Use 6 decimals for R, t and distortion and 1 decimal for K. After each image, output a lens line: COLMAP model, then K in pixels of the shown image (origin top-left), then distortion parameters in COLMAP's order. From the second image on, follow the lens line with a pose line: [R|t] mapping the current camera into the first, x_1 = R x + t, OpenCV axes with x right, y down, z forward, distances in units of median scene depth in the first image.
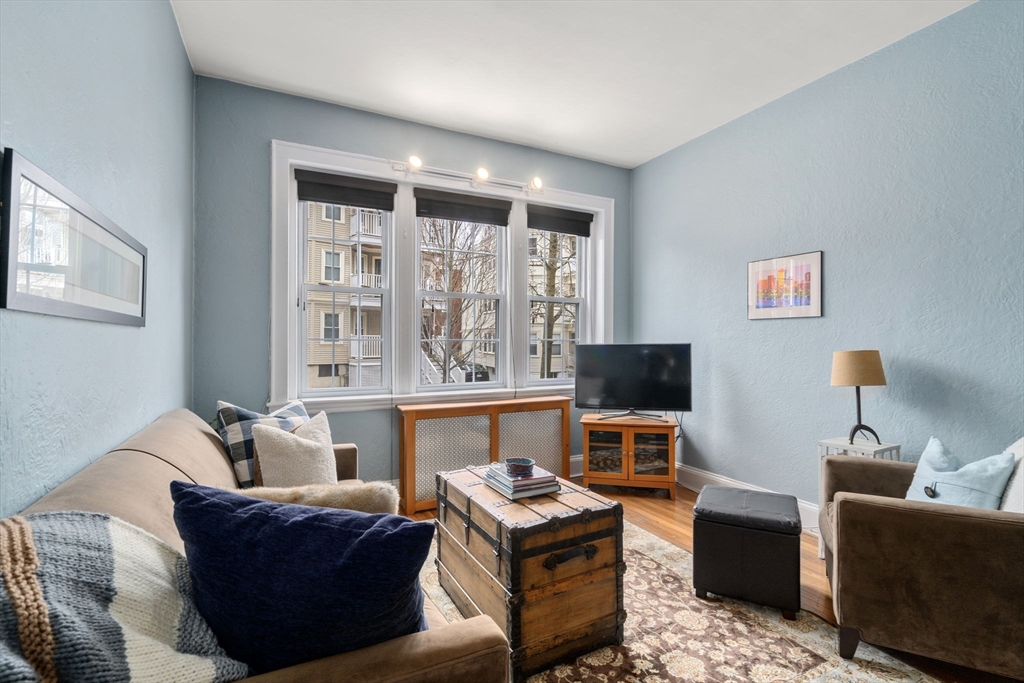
lens RADIAL K [[467.5, 0, 515.1], [0, 467.5, 333.5], [0, 0, 1]] dist [-0.002572, 0.000331]
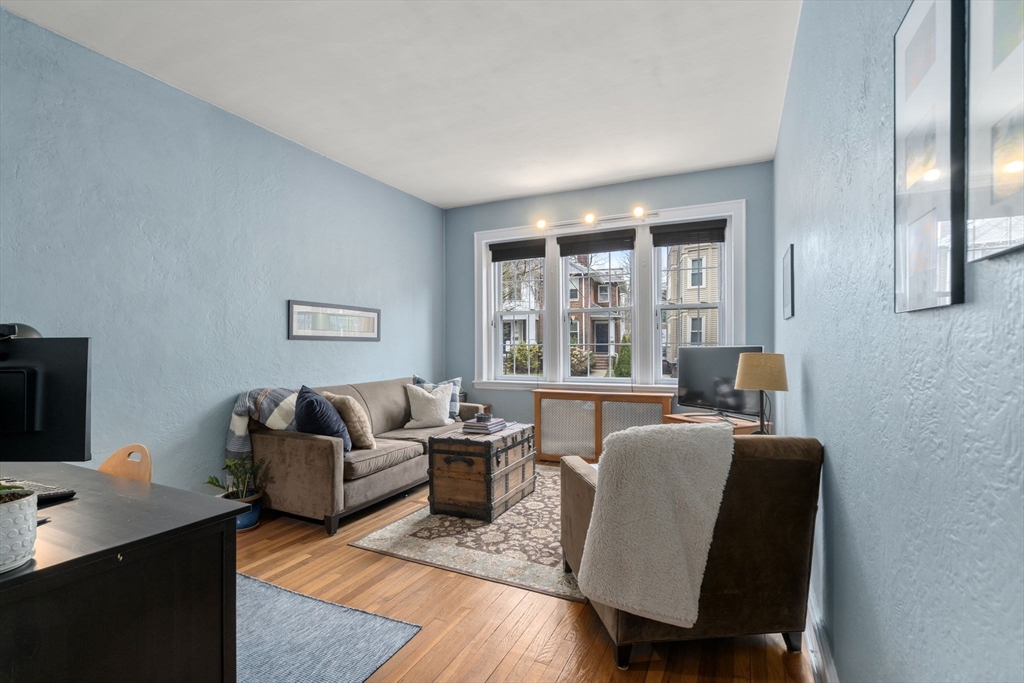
lens RADIAL K [[478.8, 0, 516.9], [0, 478.8, 345.6], [0, 0, 1]] dist [-0.001143, 0.000625]
pose [[0.608988, -0.004354, -0.793168, 0.944266], [0.019629, 0.999761, 0.009584, -0.000551], [0.792937, -0.021406, 0.608928, 0.012046]]
